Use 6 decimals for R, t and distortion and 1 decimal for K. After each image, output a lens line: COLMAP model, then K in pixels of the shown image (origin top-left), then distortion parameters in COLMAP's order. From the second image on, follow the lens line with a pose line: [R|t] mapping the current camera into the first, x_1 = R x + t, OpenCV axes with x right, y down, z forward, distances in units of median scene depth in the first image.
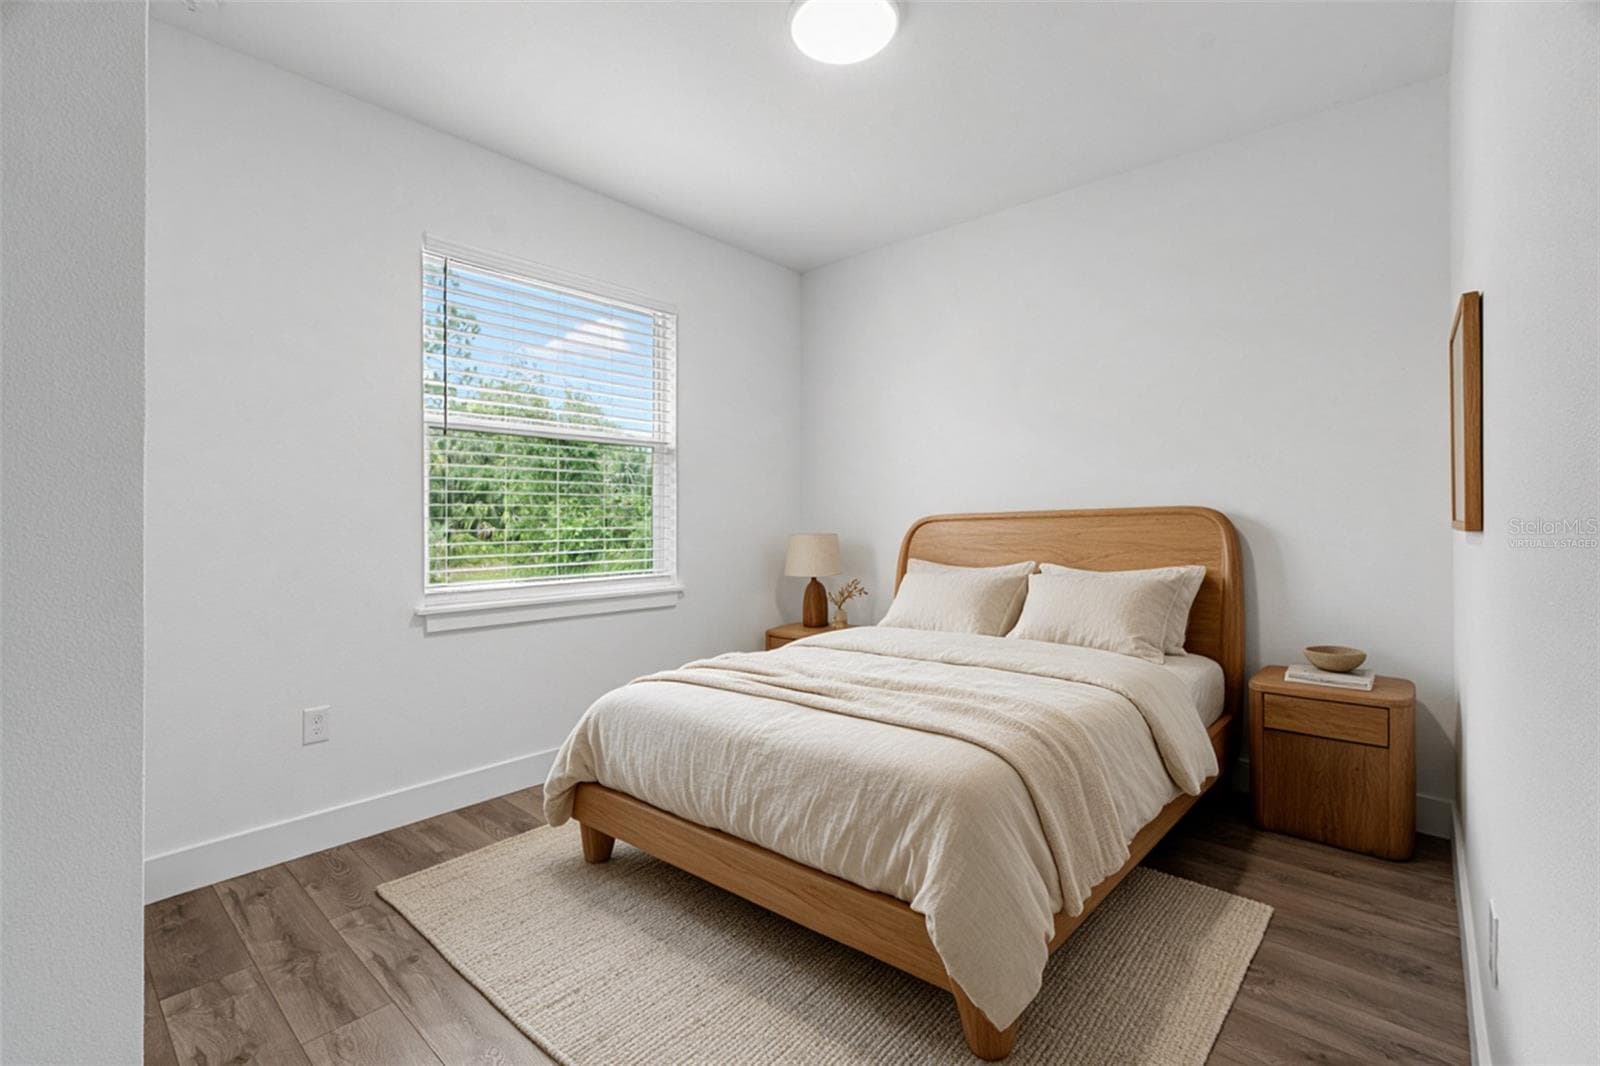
lens RADIAL K [[711.9, 0, 800.0], [0, 711.9, 533.0], [0, 0, 1]] dist [-0.003403, -0.000190]
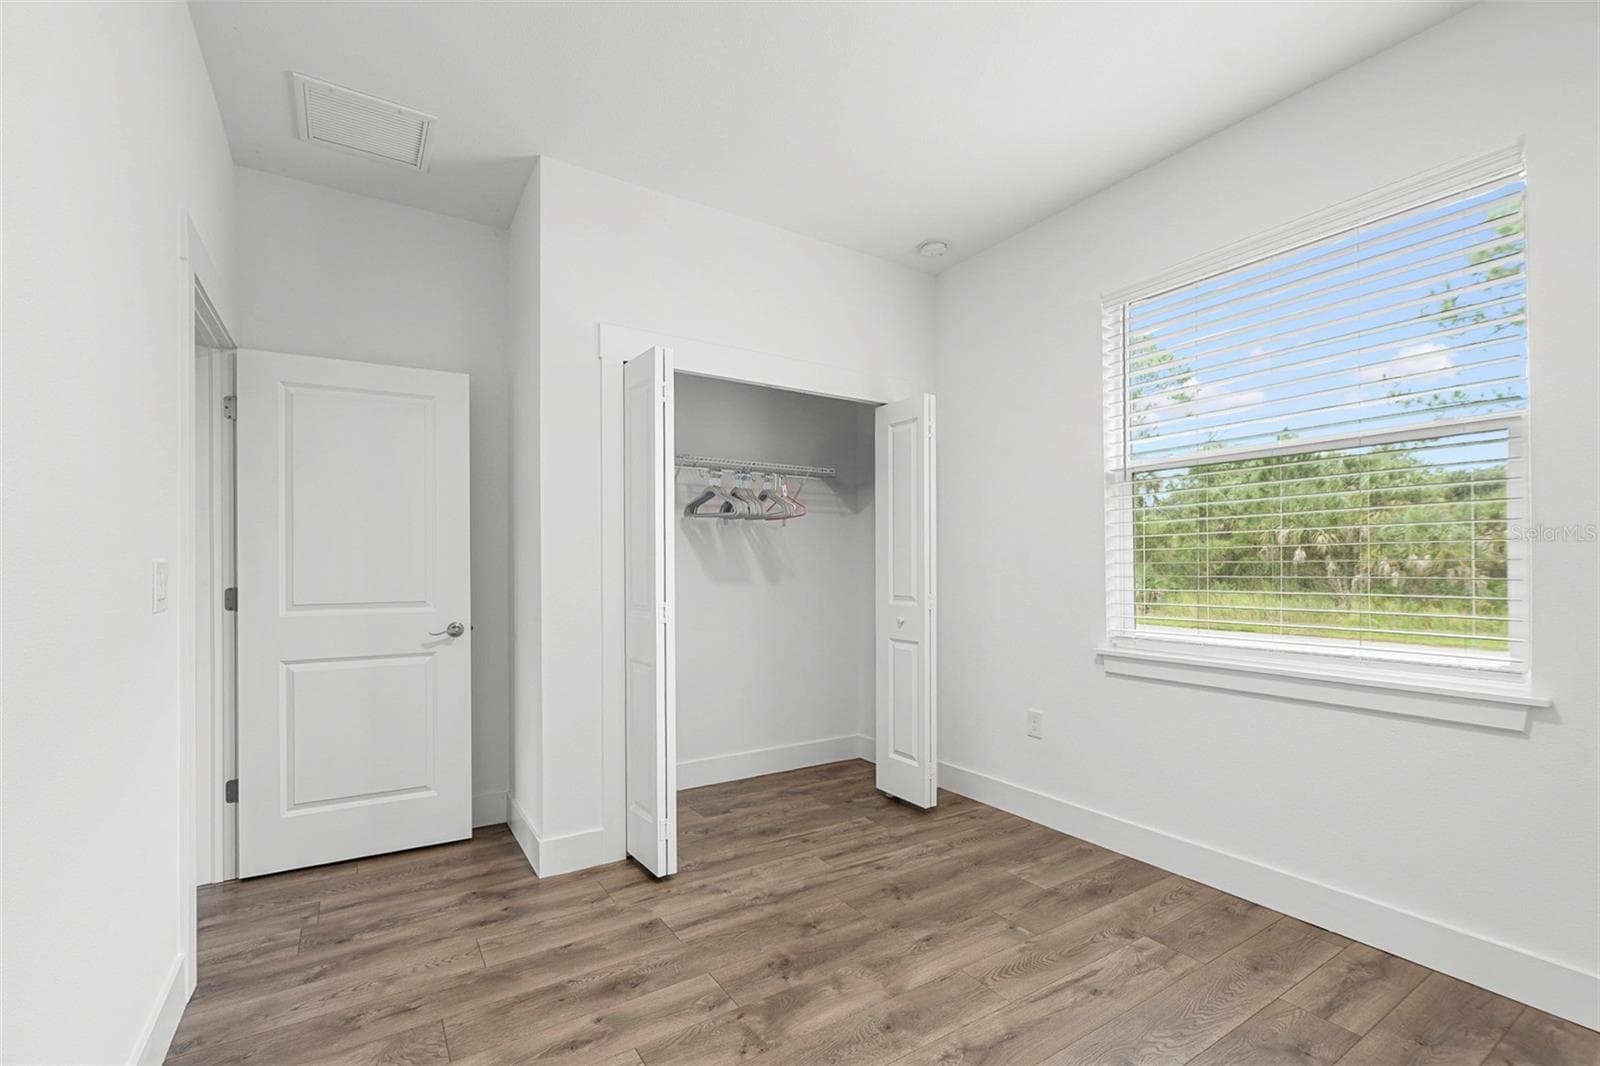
lens RADIAL K [[701.7, 0, 797.3], [0, 701.7, 565.9], [0, 0, 1]] dist [-0.000086, 0.000017]
pose [[-0.292994, 0.006114, -0.956095, 0.656195], [-0.007185, 0.999937, 0.008596, -0.024723], [0.956087, 0.009388, -0.292931, 0.937866]]
